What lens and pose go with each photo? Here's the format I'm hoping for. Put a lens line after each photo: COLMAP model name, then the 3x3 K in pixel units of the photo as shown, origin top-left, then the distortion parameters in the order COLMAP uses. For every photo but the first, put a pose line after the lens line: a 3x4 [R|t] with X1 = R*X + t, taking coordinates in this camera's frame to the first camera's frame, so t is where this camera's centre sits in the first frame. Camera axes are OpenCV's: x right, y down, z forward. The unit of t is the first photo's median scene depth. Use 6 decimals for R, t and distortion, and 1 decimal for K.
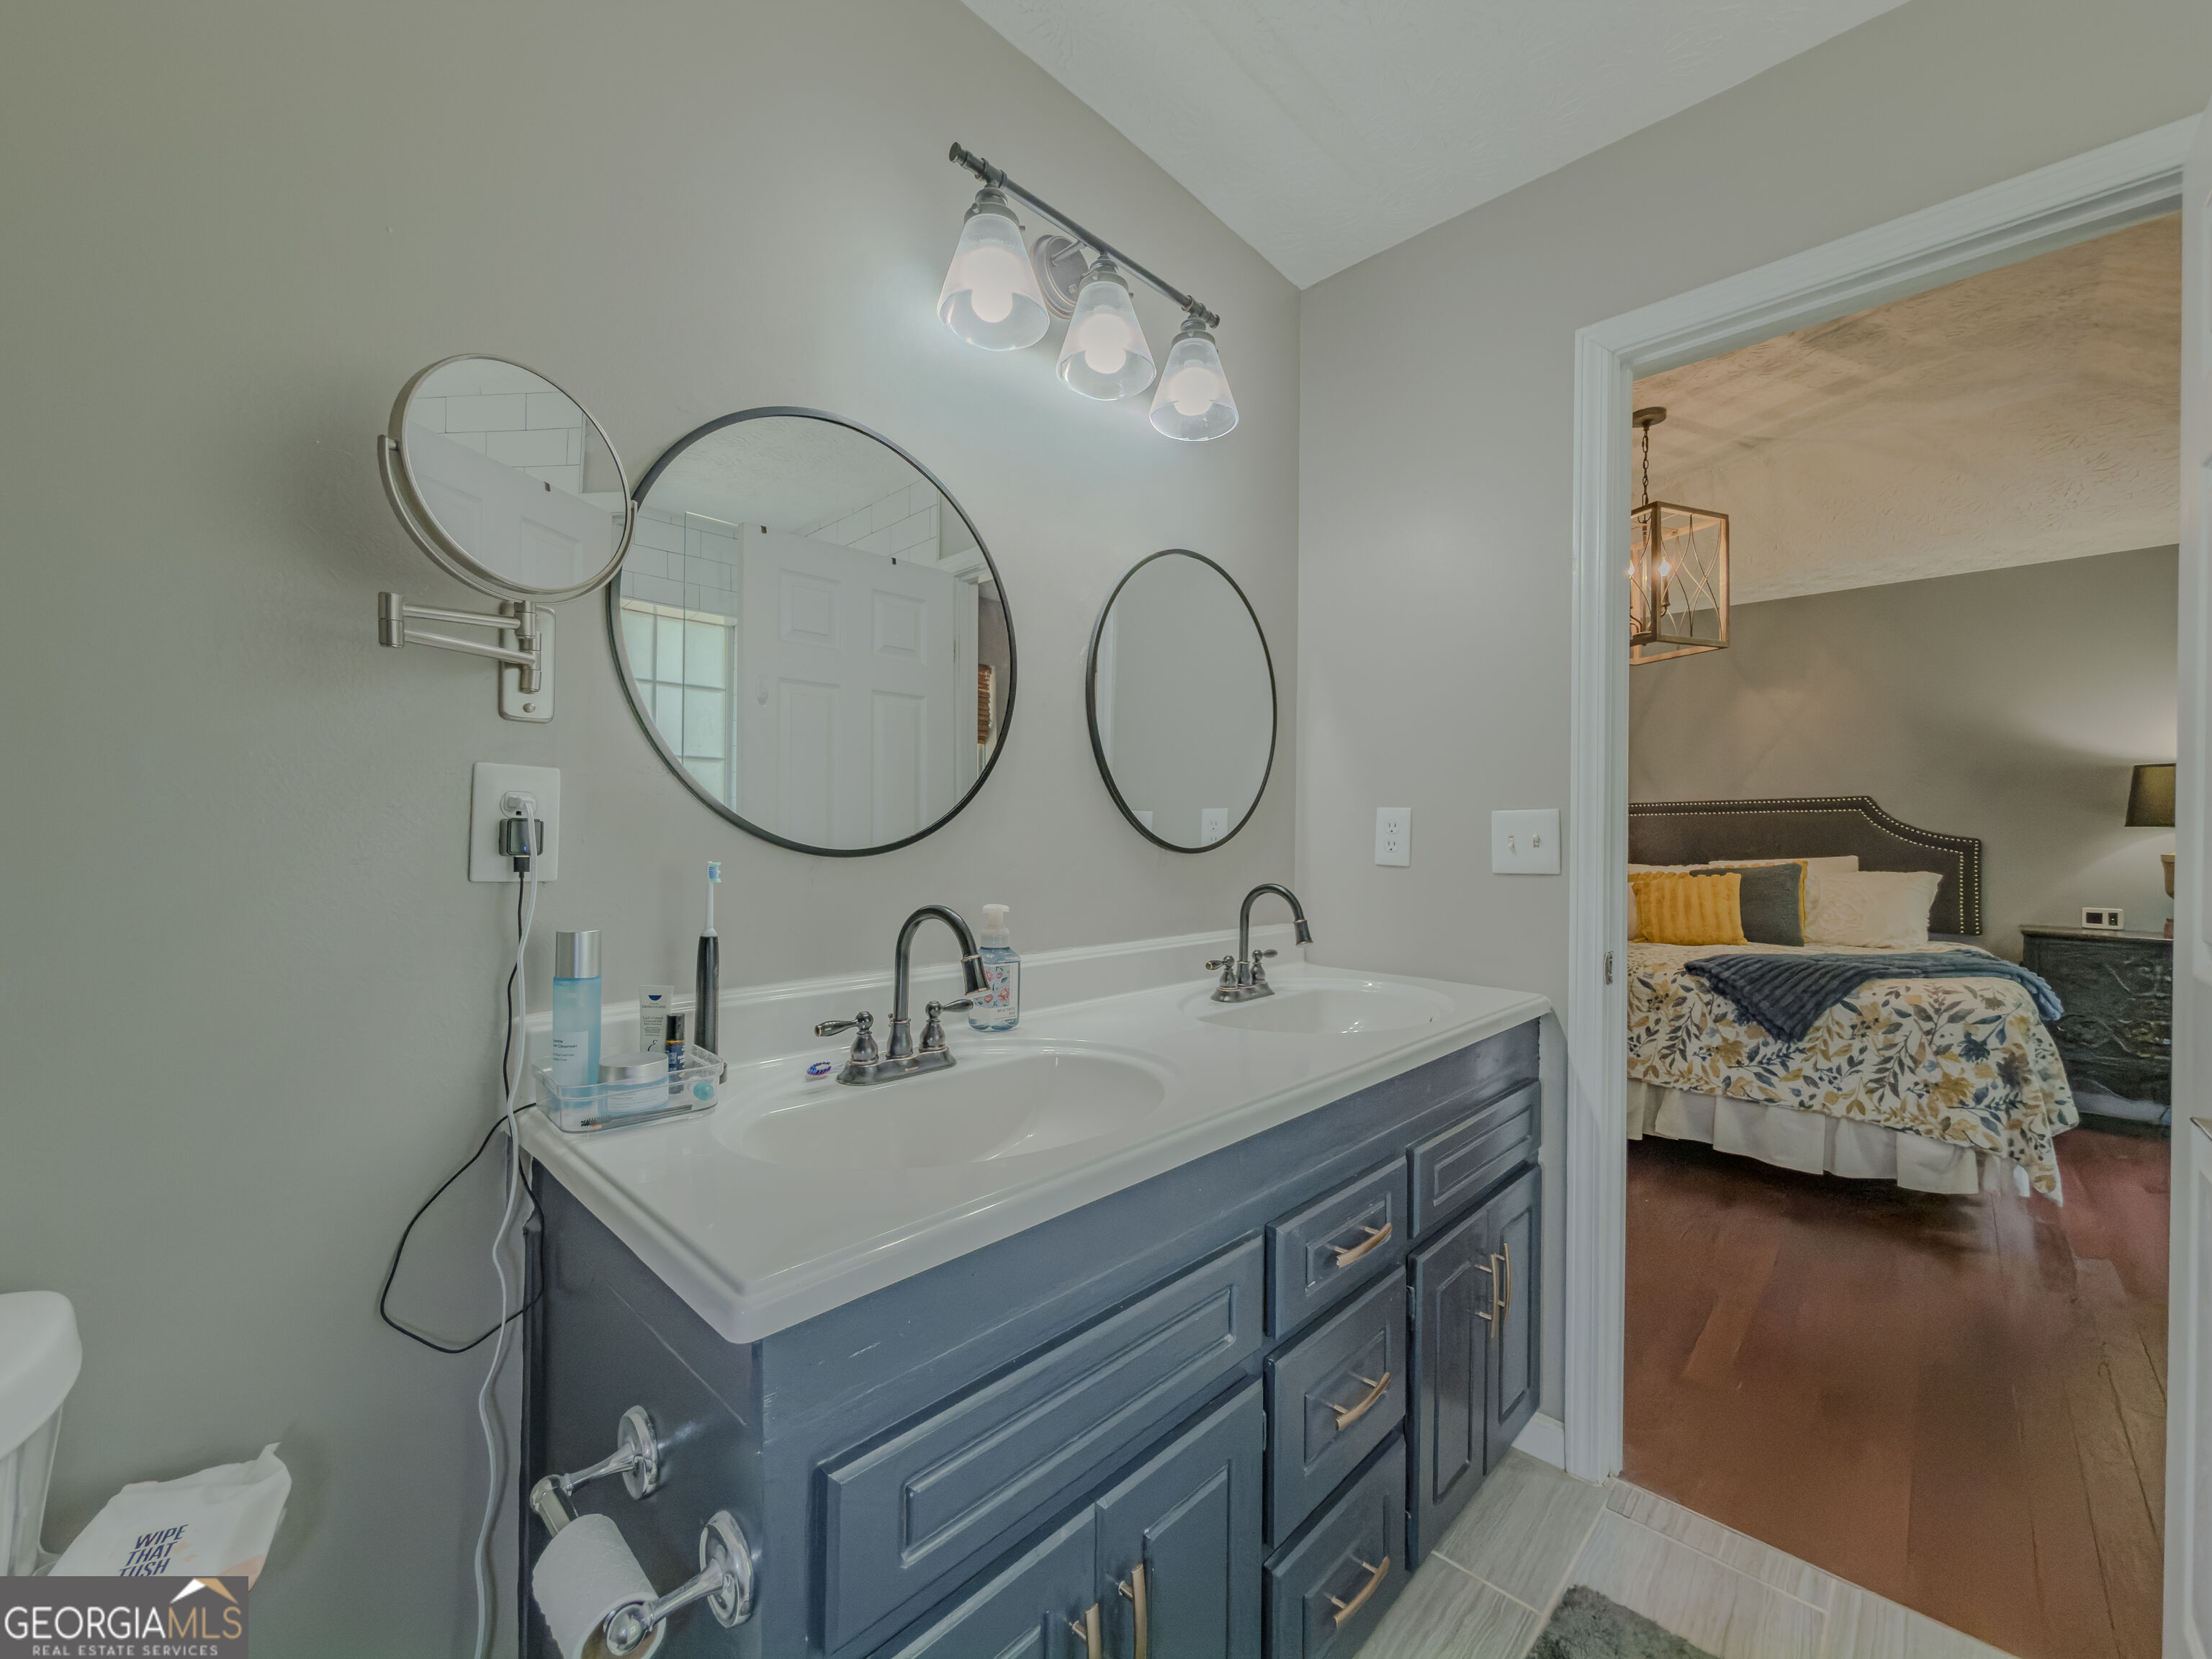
lens RADIAL K [[899.1, 0, 1108.5], [0, 899.1, 832.0], [0, 0, 1]] dist [-0.000584, 0.000077]
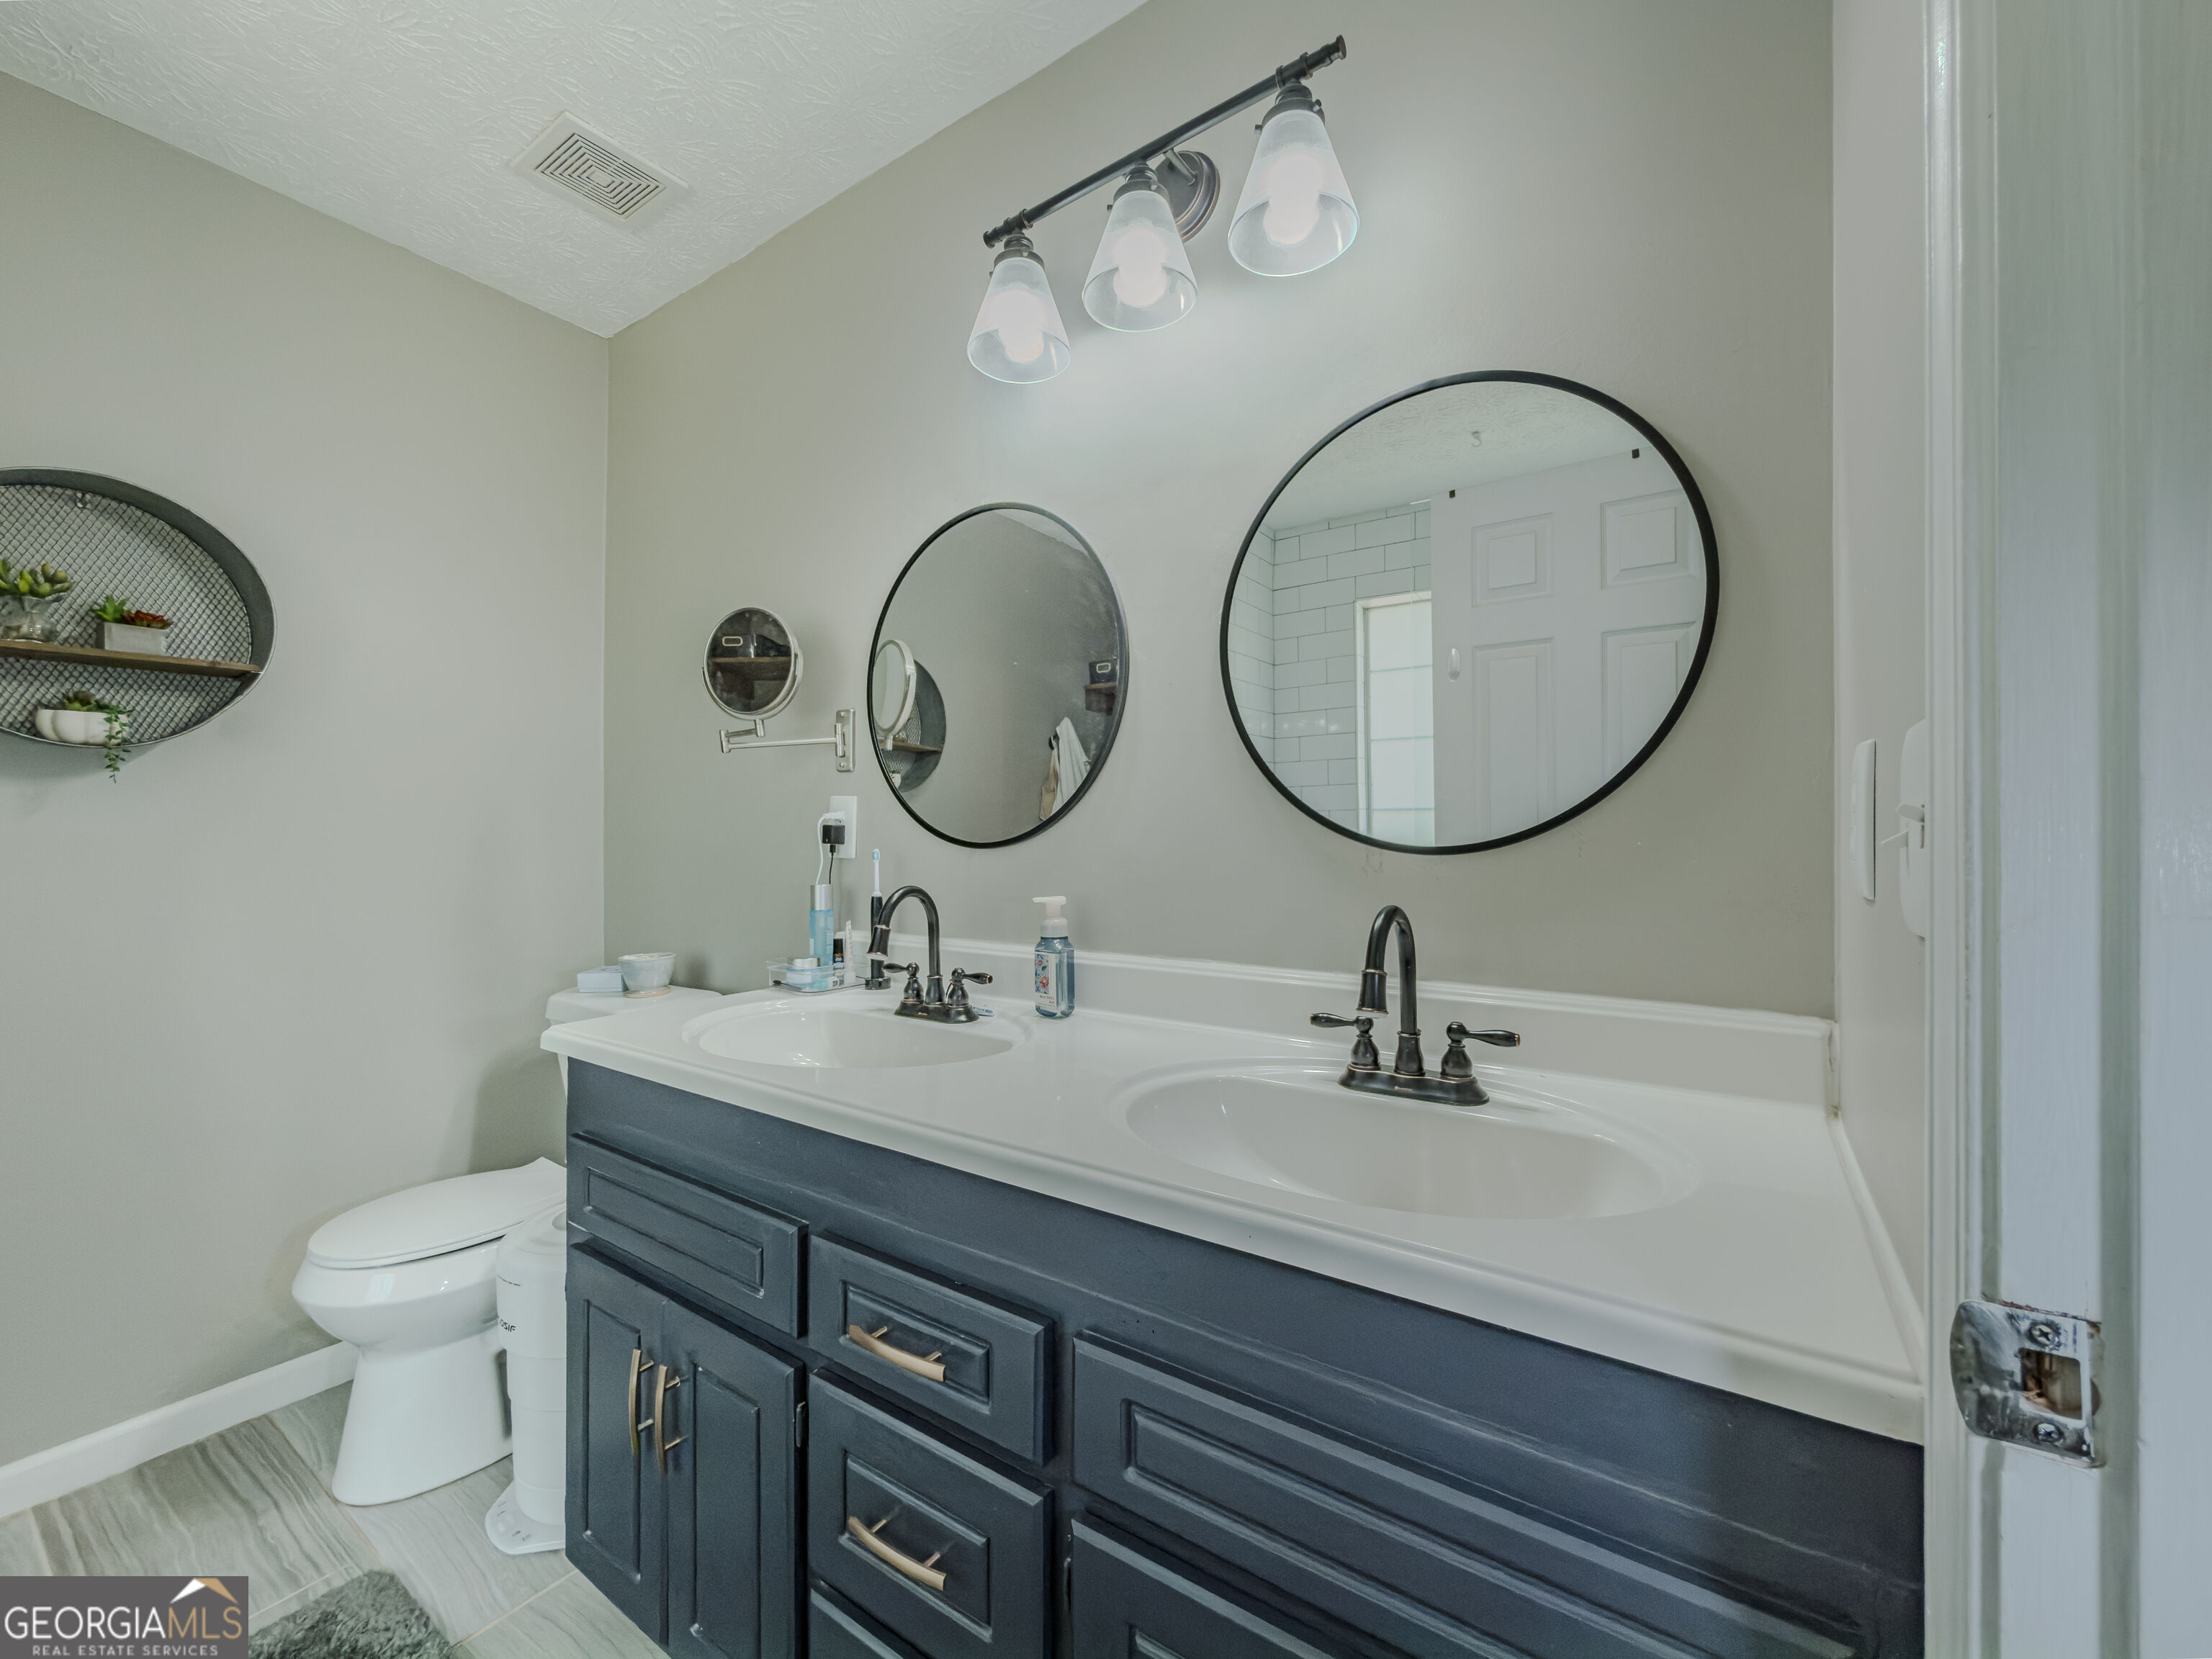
lens RADIAL K [[899.1, 0, 1108.5], [0, 899.1, 832.0], [0, 0, 1]] dist [-0.000584, 0.000077]
pose [[0.205279, 0.012485, -0.978624, 1.022959], [0.011892, 0.999813, 0.015250, -0.013562], [0.978631, -0.014768, 0.205092, 0.939420]]
